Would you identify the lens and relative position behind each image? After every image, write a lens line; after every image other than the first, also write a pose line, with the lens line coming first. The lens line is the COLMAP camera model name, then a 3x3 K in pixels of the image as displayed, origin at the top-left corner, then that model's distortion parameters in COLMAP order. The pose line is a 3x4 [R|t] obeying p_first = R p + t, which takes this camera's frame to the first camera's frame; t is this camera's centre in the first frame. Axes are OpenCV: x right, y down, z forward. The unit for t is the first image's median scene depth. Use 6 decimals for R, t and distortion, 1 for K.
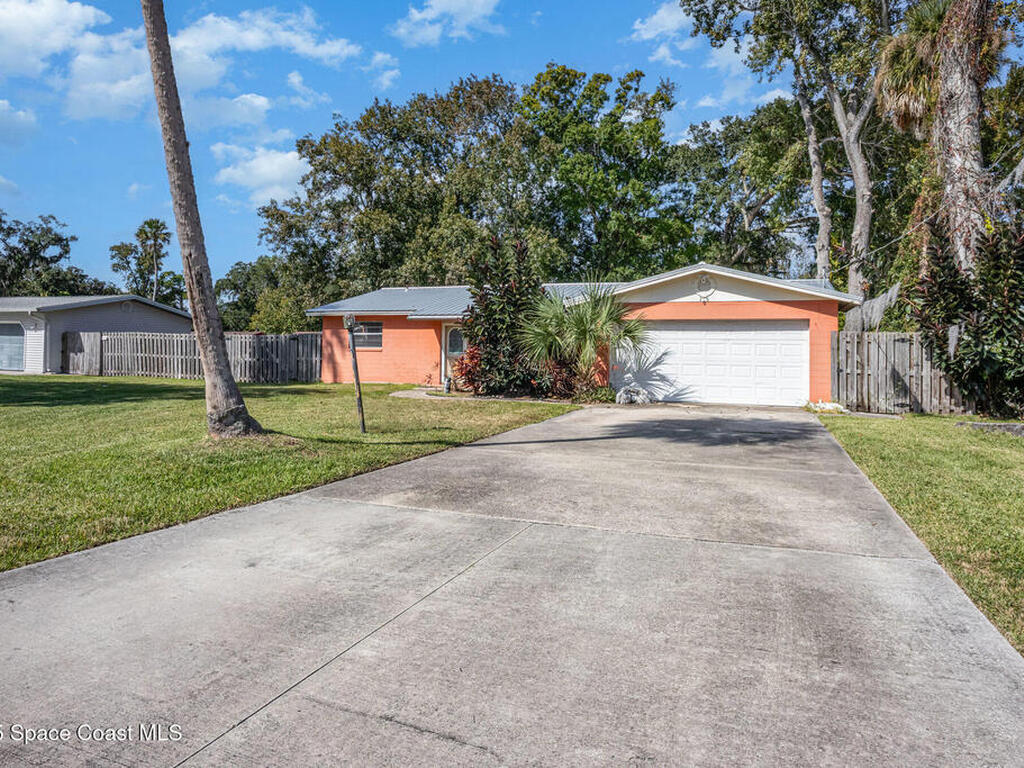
lens RADIAL K [[685.9, 0, 510.1], [0, 685.9, 366.8], [0, 0, 1]] dist [-0.005533, 0.002273]
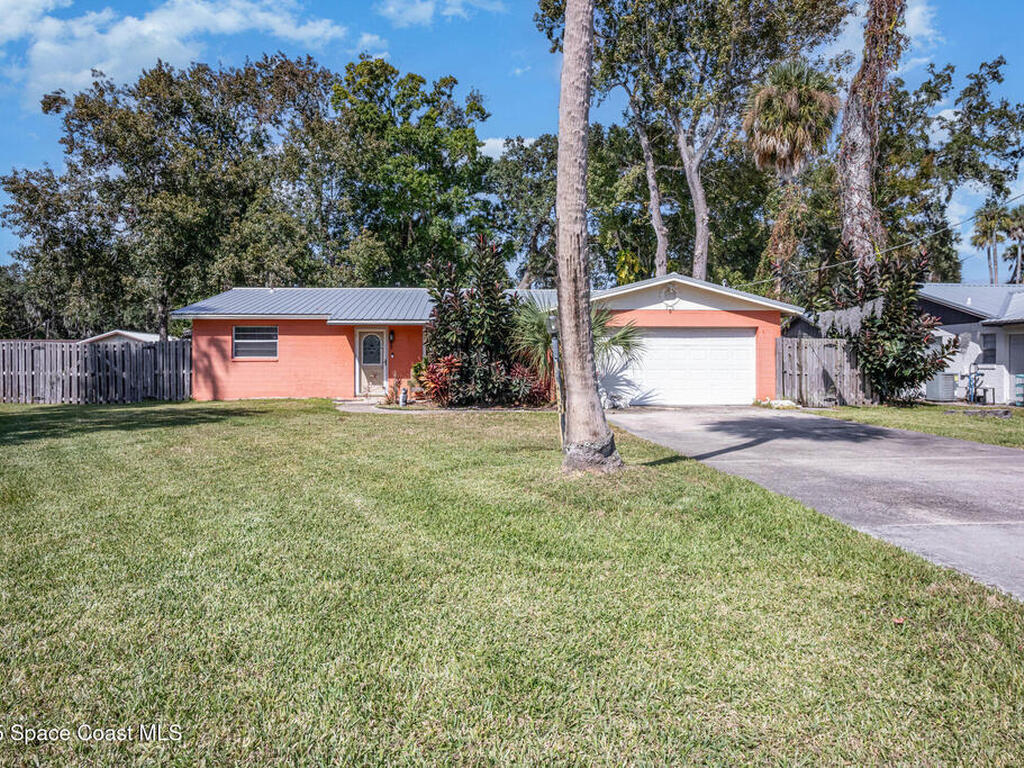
lens RADIAL K [[693.2, 0, 512.0], [0, 693.2, 384.0], [0, 0, 1]] dist [-0.056518, 0.090743]
pose [[0.909323, -0.027117, 0.415207, -0.278426], [0.022064, 0.999613, 0.016964, -0.002631], [-0.415506, -0.006265, 0.909569, 0.089725]]
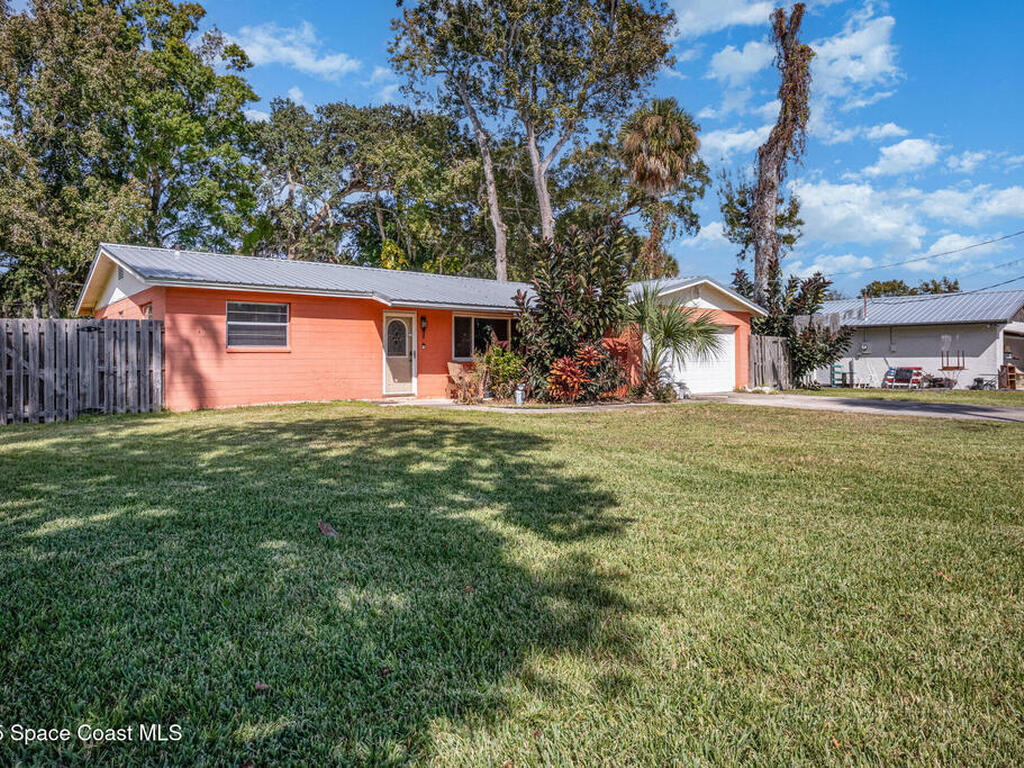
lens RADIAL K [[693.2, 0, 512.0], [0, 693.2, 384.0], [0, 0, 1]] dist [-0.056518, 0.090743]
pose [[0.463092, -0.043846, 0.885225, -0.649181], [0.028358, 0.998997, 0.034646, -0.010177], [-0.885856, 0.009059, 0.463871, 0.526970]]
